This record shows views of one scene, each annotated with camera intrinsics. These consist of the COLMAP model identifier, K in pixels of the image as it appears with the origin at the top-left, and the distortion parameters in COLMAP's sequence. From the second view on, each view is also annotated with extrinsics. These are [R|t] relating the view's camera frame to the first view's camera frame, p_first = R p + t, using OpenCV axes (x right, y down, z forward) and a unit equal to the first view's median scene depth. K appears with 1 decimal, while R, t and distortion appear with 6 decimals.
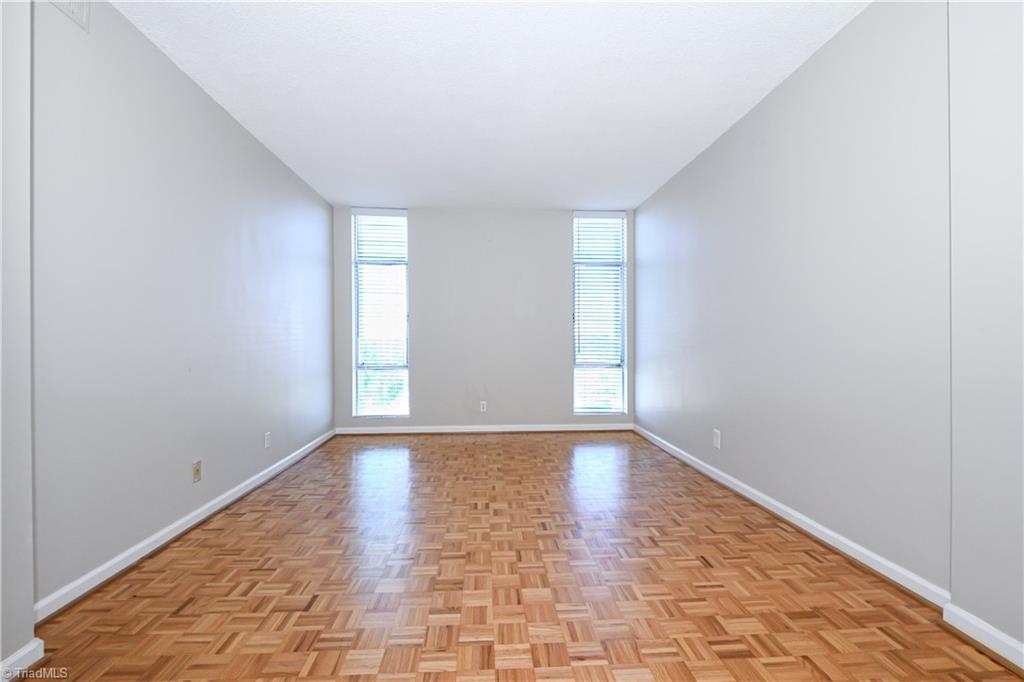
lens RADIAL K [[475.0, 0, 513.7], [0, 475.0, 339.3], [0, 0, 1]] dist [0.003277, 0.000107]
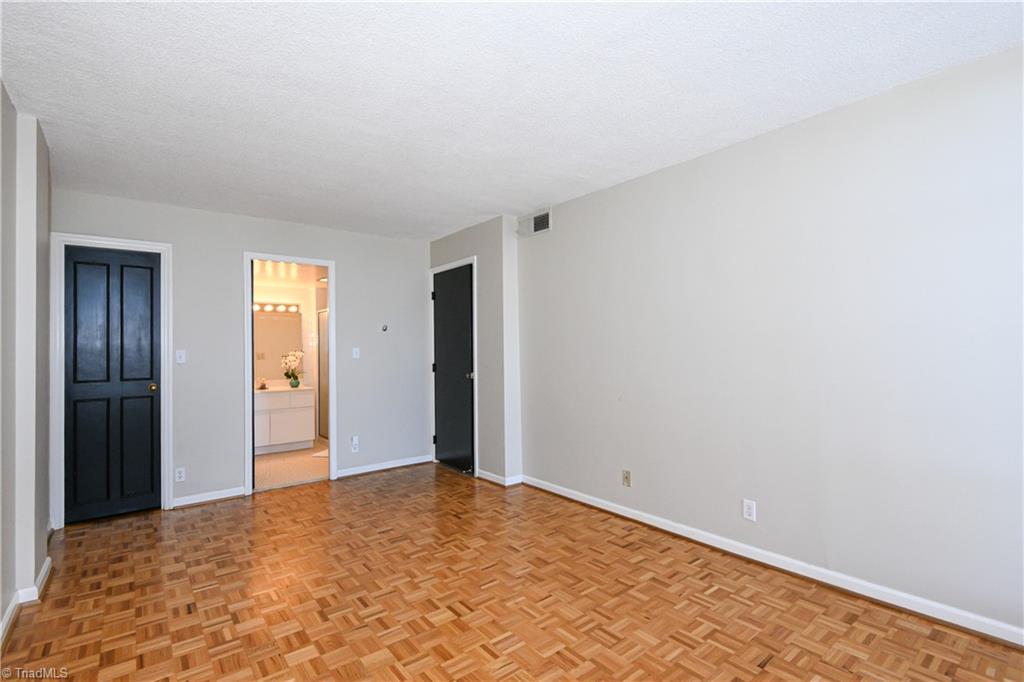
lens RADIAL K [[475.0, 0, 506.9], [0, 475.0, 341.1], [0, 0, 1]] dist [0.003277, 0.000107]
pose [[-0.821021, 0.008893, -0.570829, 0.366314], [0.020598, 0.999689, -0.014053, -0.092357], [0.570527, -0.023296, -0.820949, 1.984444]]
